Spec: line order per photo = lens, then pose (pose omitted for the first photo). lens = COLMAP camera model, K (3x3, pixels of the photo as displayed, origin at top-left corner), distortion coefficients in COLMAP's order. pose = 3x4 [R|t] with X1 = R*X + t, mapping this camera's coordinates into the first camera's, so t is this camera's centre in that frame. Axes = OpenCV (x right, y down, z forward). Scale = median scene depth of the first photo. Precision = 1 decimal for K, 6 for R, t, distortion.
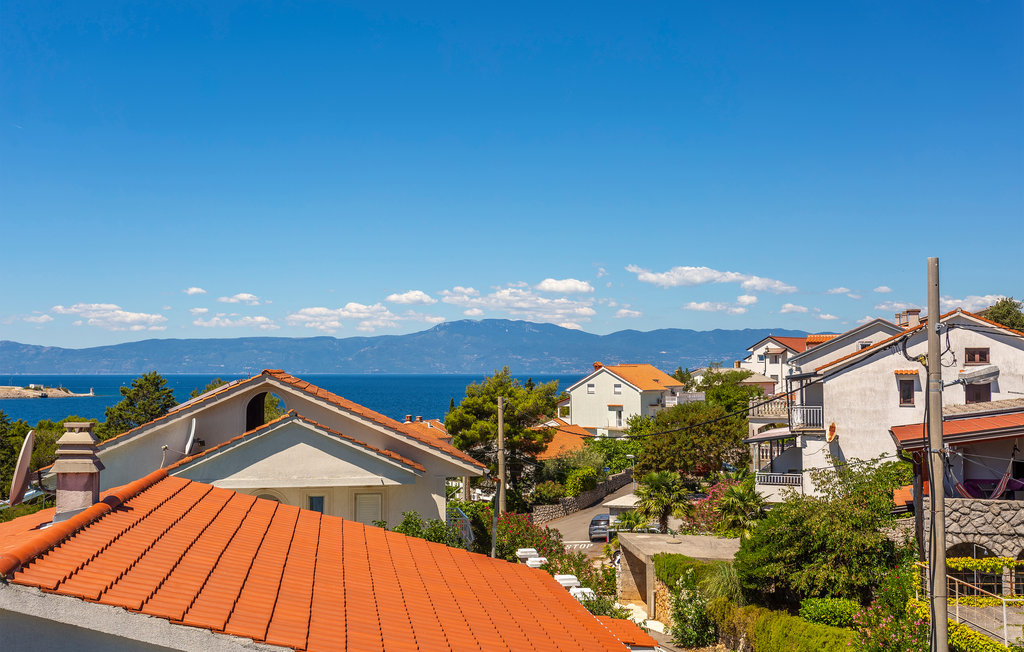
lens RADIAL K [[1043.1, 0, 515.9], [0, 1043.1, 318.6], [0, 0, 1]] dist [-0.005844, 0.000000]
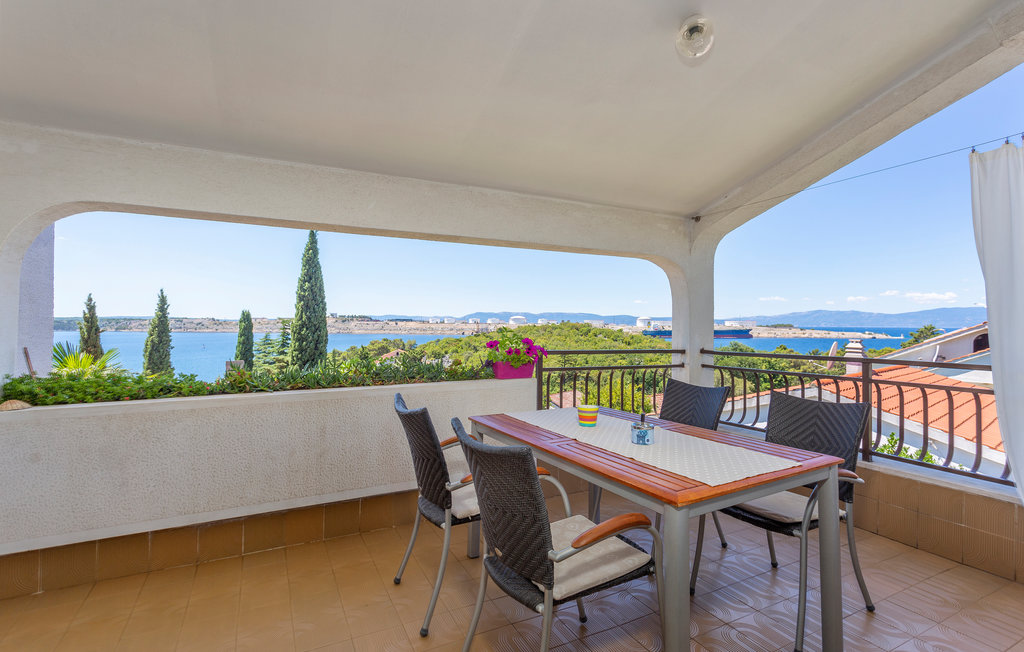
lens RADIAL K [[489.7, 0, 507.4], [0, 489.7, 325.5], [0, 0, 1]] dist [0.007660, 0.002772]
pose [[0.471093, 0.006272, -0.882061, 0.070551], [0.036118, 0.998999, 0.026393, 0.000849], [0.881344, -0.044291, 0.470395, -0.093072]]
